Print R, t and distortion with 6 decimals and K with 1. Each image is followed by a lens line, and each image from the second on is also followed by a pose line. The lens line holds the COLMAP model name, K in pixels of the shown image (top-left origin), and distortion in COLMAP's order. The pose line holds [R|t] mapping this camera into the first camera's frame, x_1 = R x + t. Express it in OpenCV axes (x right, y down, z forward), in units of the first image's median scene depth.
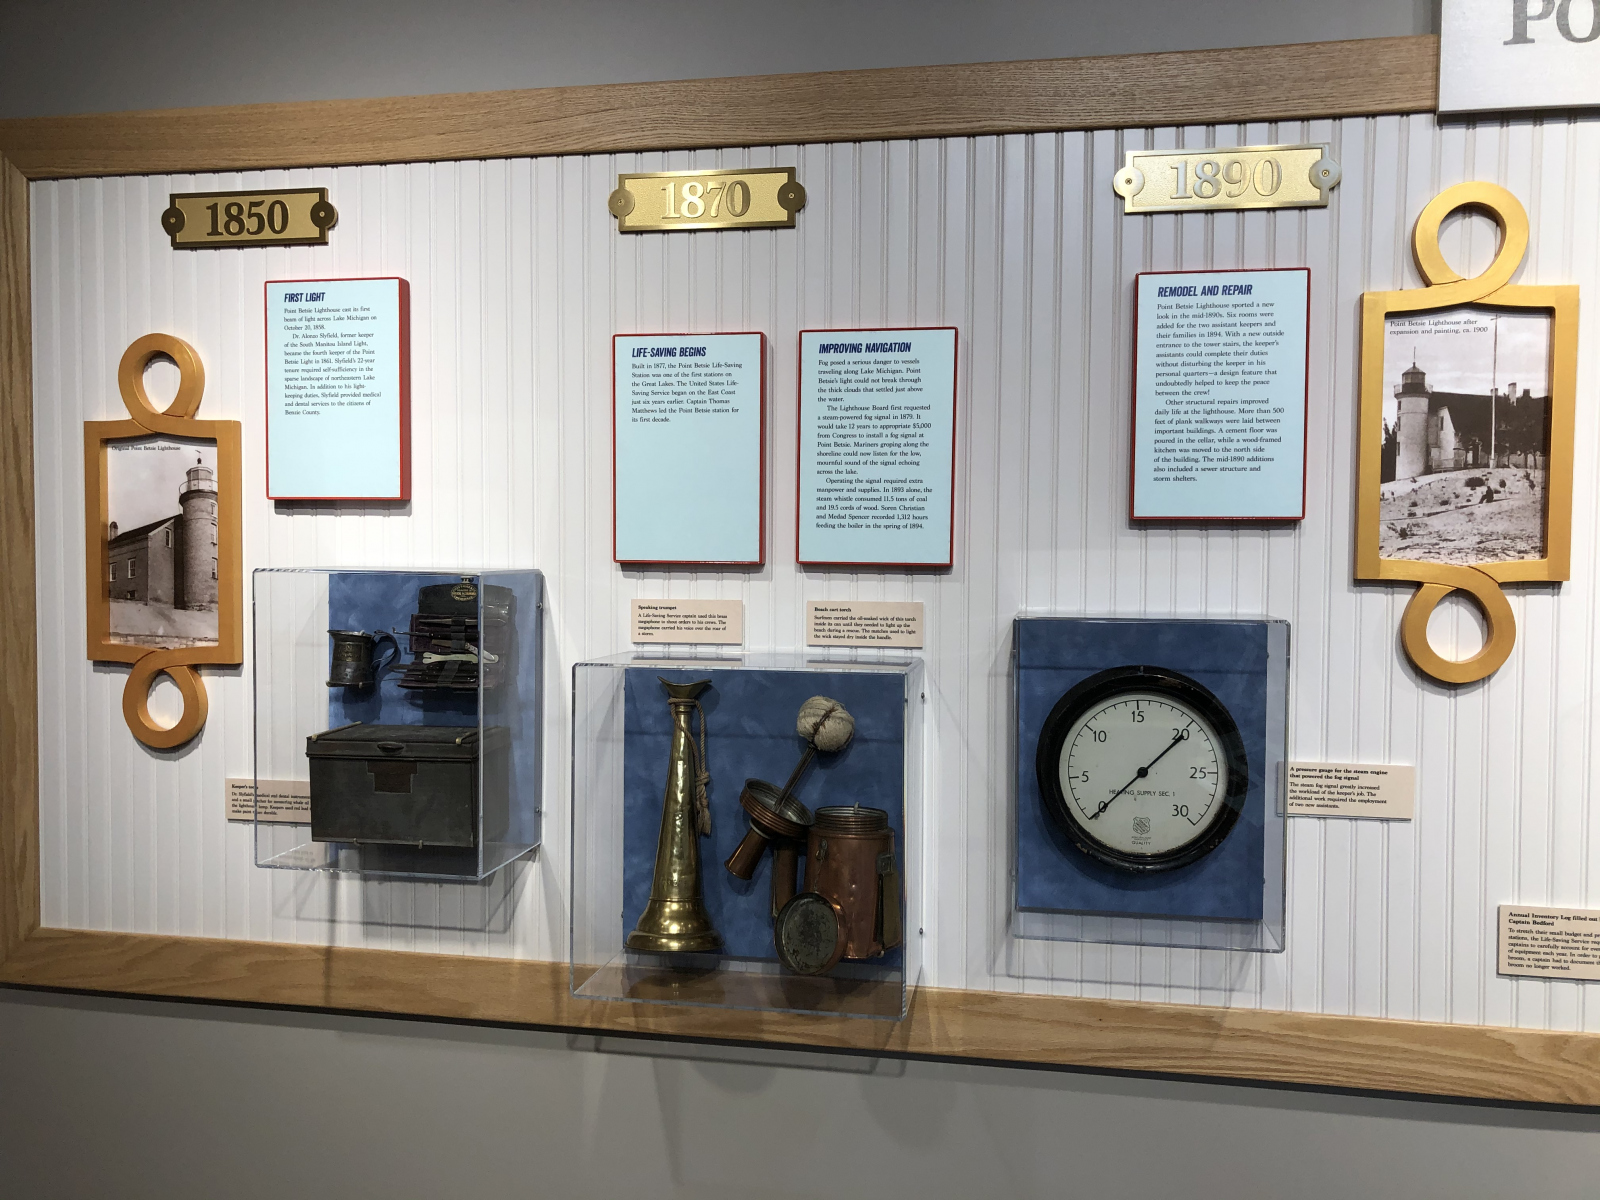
lens RADIAL K [[1203.5, 0, 800.0], [0, 1203.5, 600.0], [0, 0, 1]] dist [0.025283, -0.001603]
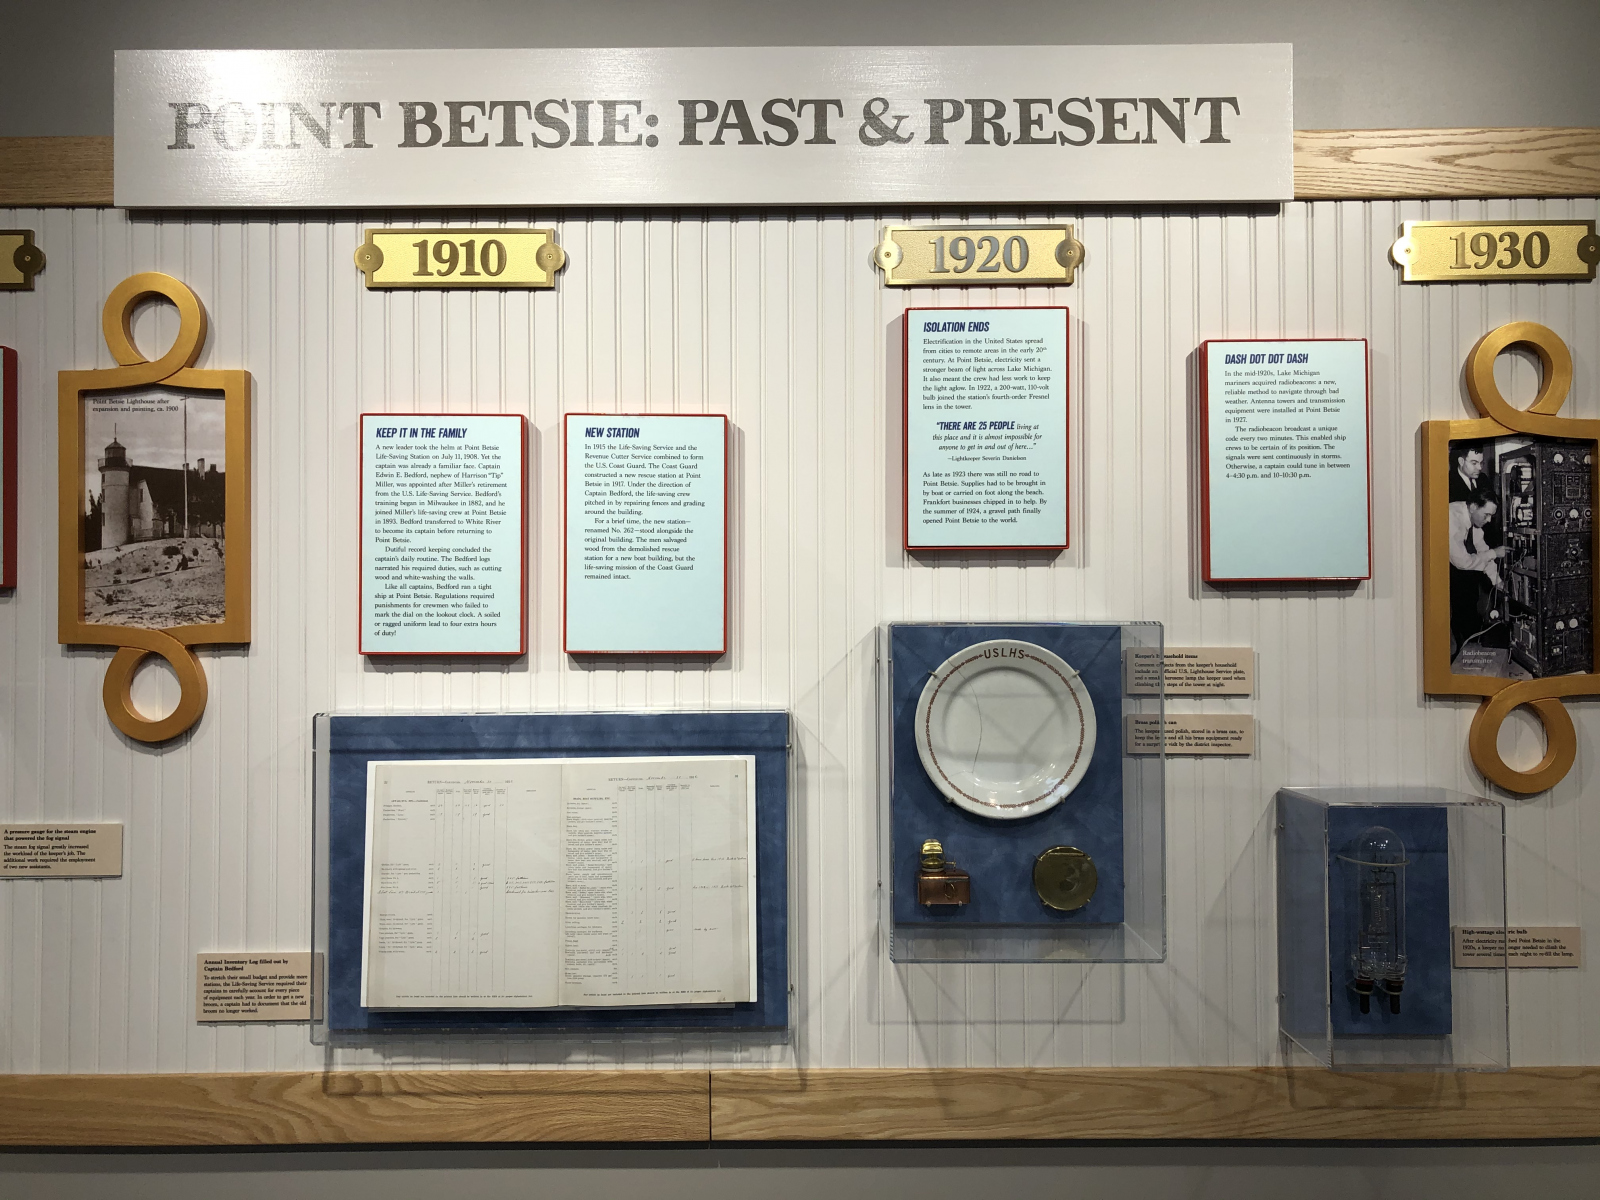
lens RADIAL K [[1255.3, 0, 800.0], [0, 1255.3, 600.0], [0, 0, 1]] dist [-0.004150, 0.040897]
pose [[0.987001, -0.009292, 0.160446, 0.911790], [0.018754, 0.998166, -0.057561, 0.019132], [-0.159617, 0.059822, 0.985365, -0.166175]]
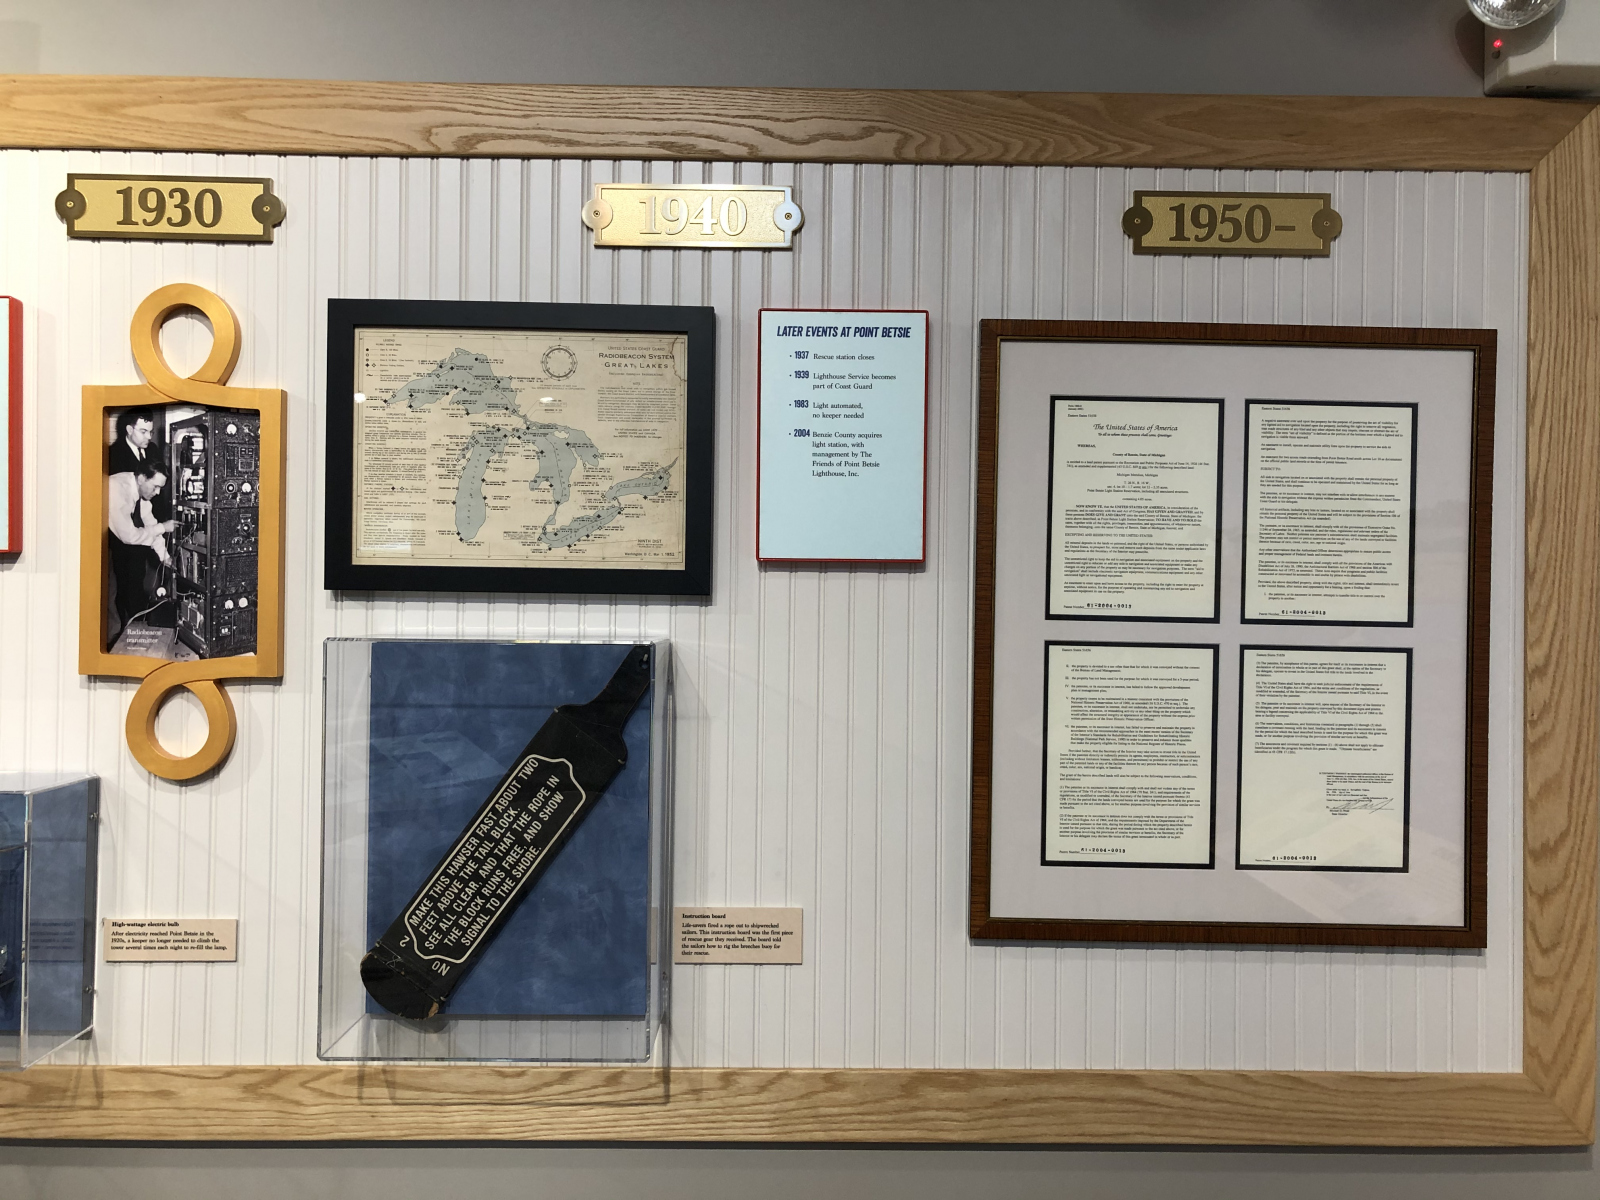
lens RADIAL K [[1303.8, 0, 800.0], [0, 1303.8, 600.0], [0, 0, 1]] dist [0.024277, -0.010151]
pose [[0.985292, 0.002222, 0.170864, 2.011685], [0.004542, 0.999222, -0.039188, 0.031328], [-0.170818, 0.039387, 0.984515, -0.338166]]
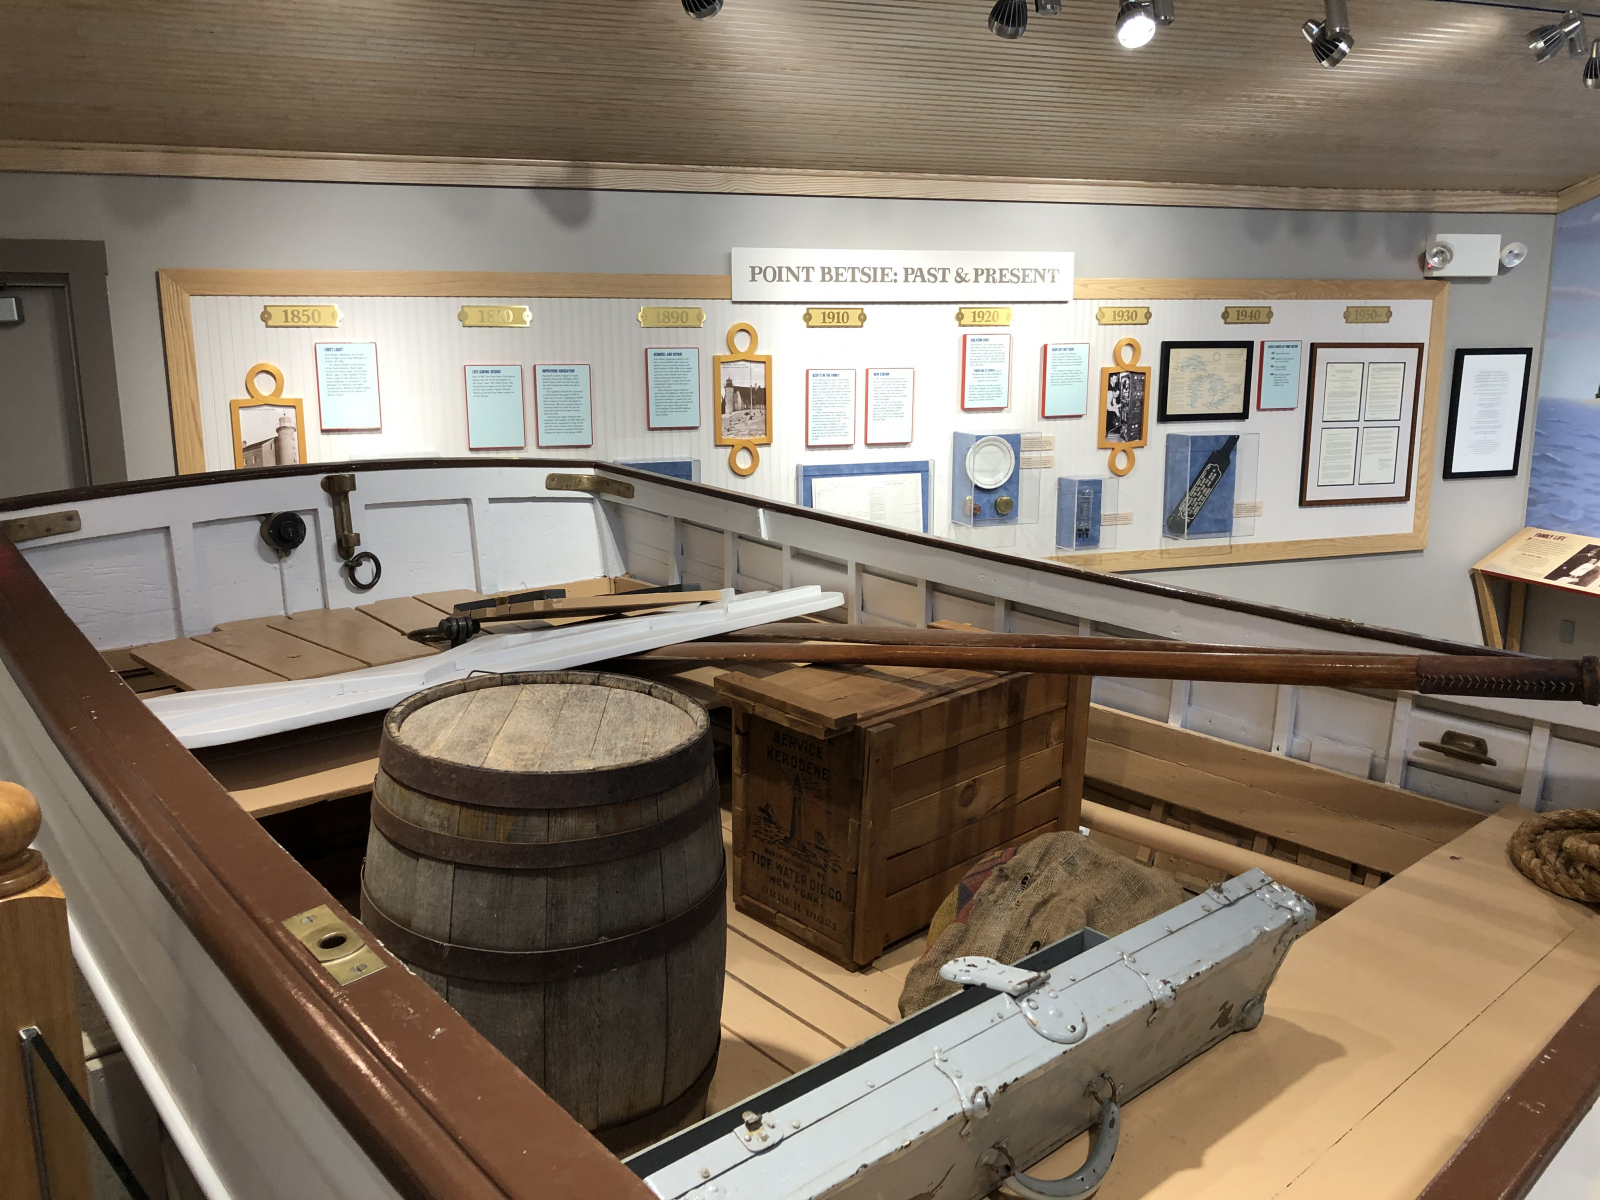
lens RADIAL K [[1303.8, 0, 800.0], [0, 1303.8, 600.0], [0, 0, 1]] dist [0.024277, -0.010151]
pose [[0.884769, -0.106828, 0.453620, -0.969940], [0.030199, 0.984469, 0.172941, -0.204449], [-0.465050, -0.139314, 0.874254, -2.215824]]
